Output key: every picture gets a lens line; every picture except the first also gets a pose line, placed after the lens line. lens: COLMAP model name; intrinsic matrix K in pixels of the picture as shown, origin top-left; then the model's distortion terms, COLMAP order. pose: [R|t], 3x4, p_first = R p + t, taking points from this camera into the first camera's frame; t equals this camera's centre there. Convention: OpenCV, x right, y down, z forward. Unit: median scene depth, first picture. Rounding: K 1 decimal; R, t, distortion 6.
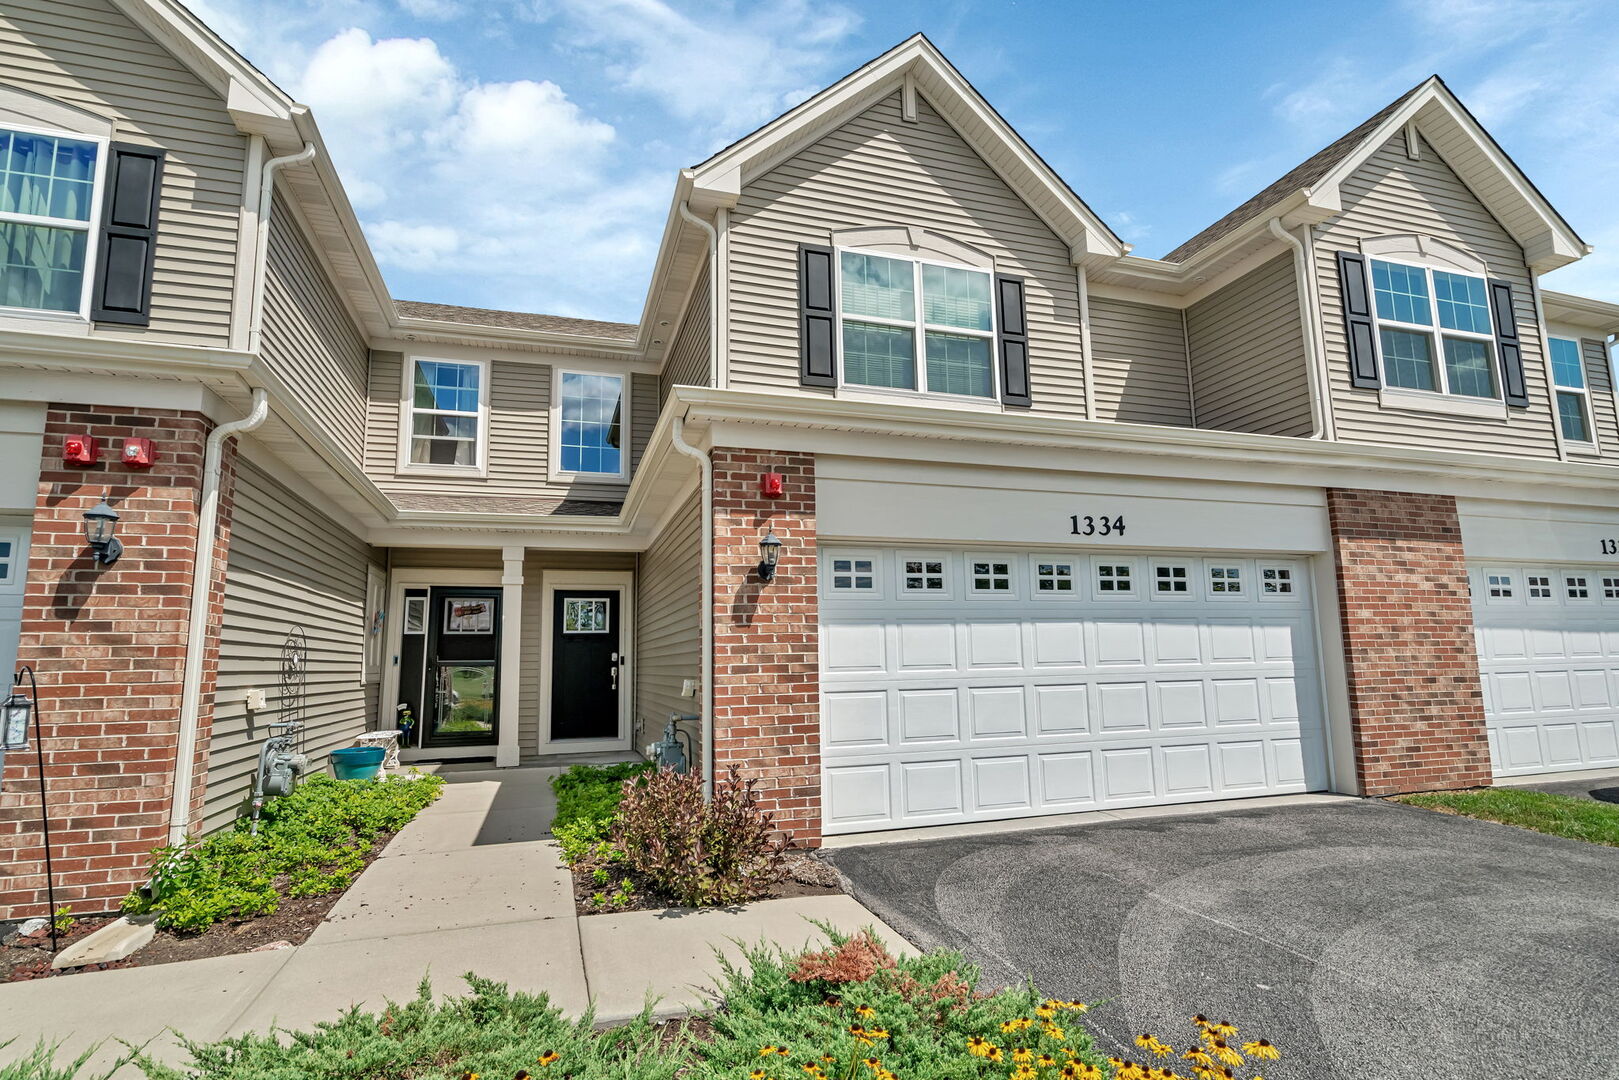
lens RADIAL K [[756.9, 0, 814.1], [0, 756.9, 537.3], [0, 0, 1]] dist [-0.002265, 0.001648]
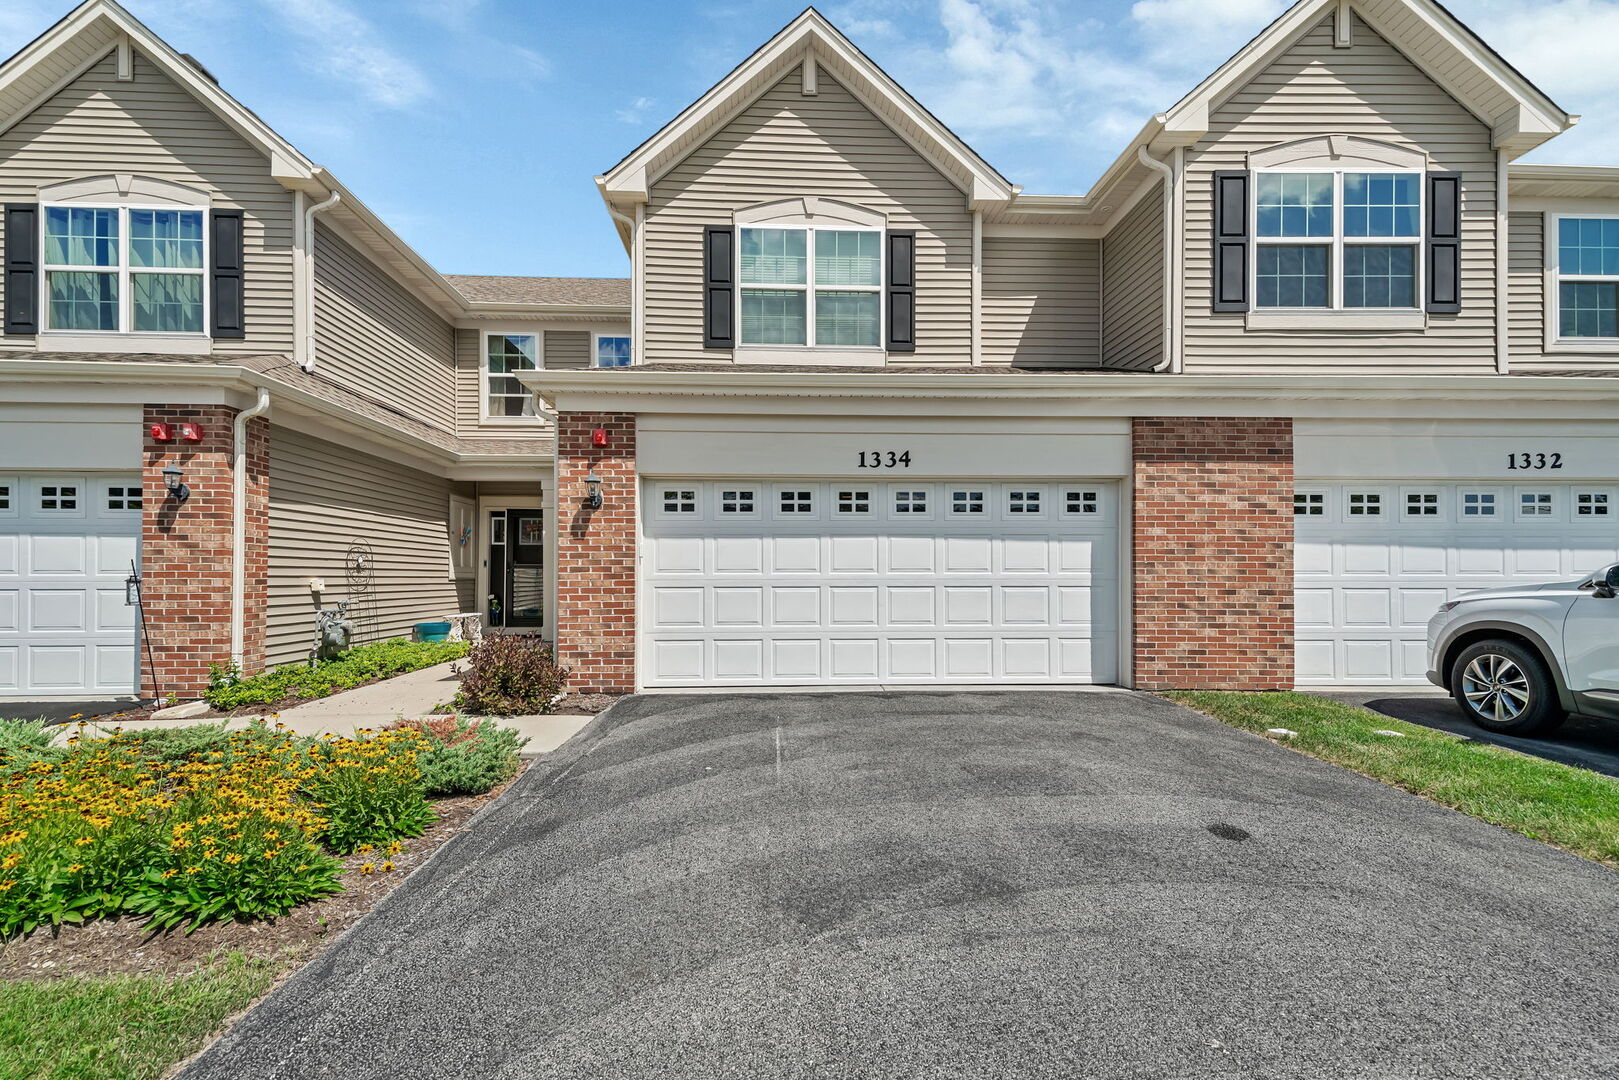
lens RADIAL K [[702.6, 0, 806.9], [0, 702.6, 545.4], [0, 0, 1]] dist [0.034443, -0.001104]
pose [[0.969021, 0.007024, -0.246878, 0.480546], [0.023588, 0.992394, 0.120818, -0.015945], [0.245849, -0.122898, 0.961485, -0.126183]]
